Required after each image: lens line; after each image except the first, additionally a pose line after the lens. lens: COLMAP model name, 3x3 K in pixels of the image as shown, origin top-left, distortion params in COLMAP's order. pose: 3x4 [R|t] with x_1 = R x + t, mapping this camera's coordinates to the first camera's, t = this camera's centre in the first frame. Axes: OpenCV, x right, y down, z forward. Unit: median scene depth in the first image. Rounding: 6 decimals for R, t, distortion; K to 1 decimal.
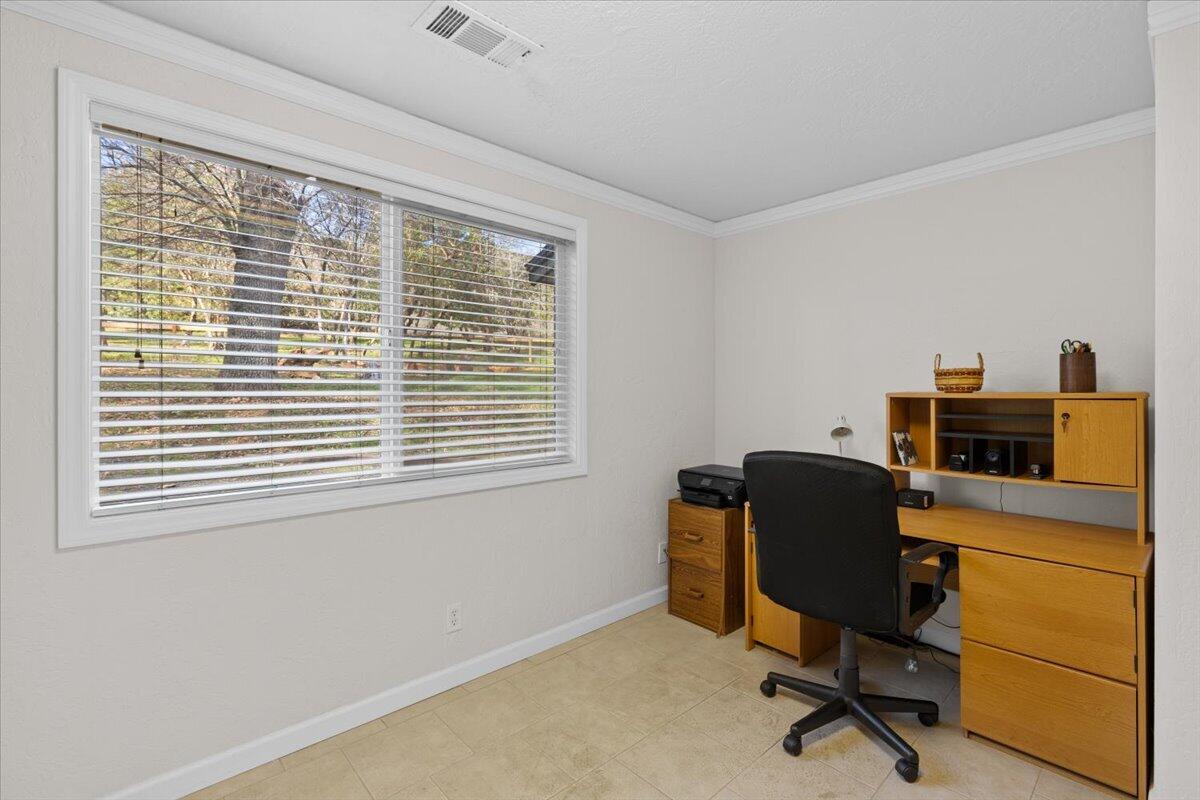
lens RADIAL K [[545.7, 0, 599.6], [0, 545.7, 395.1], [0, 0, 1]] dist [0.000276, 0.000552]
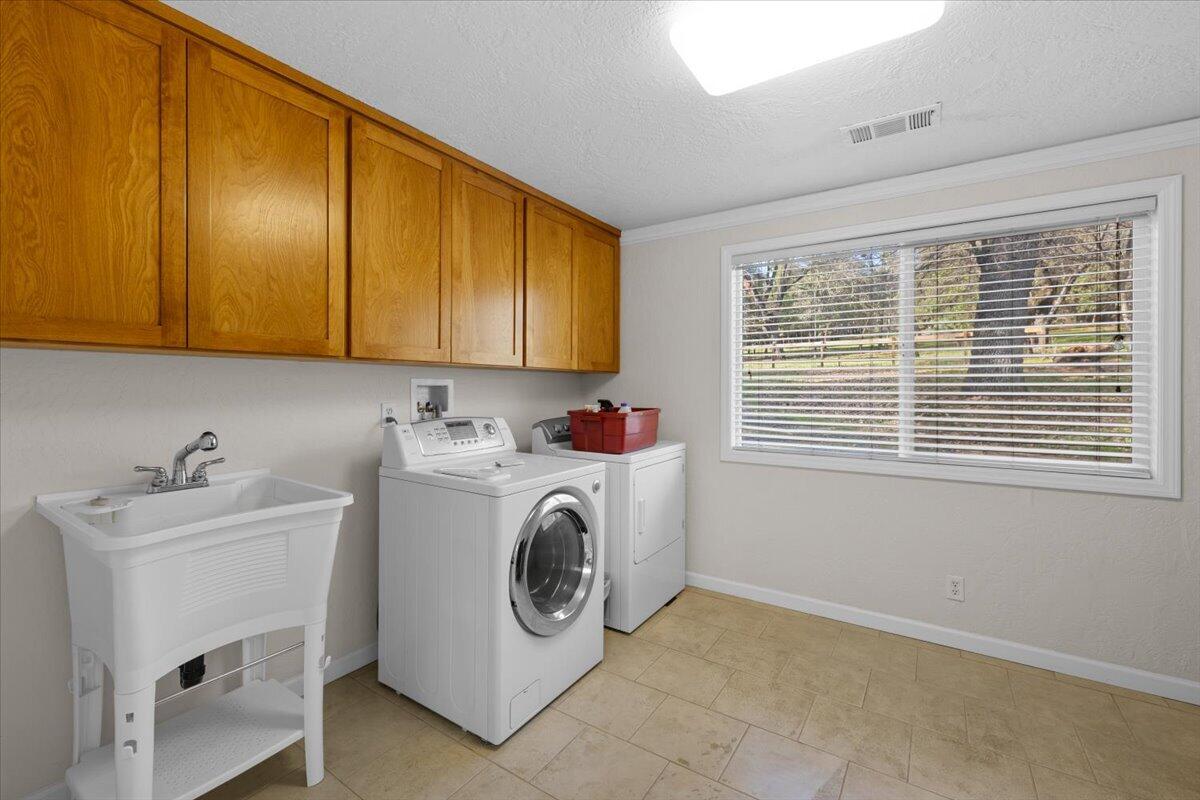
lens RADIAL K [[502.2, 0, 597.0], [0, 502.2, 393.8], [0, 0, 1]] dist [0.000716, 0.000072]
pose [[0.228122, 0.010005, -0.973581, 0.606679], [-0.011517, 0.999905, 0.007577, -0.001650], [0.973564, 0.009485, 0.228216, 0.018055]]
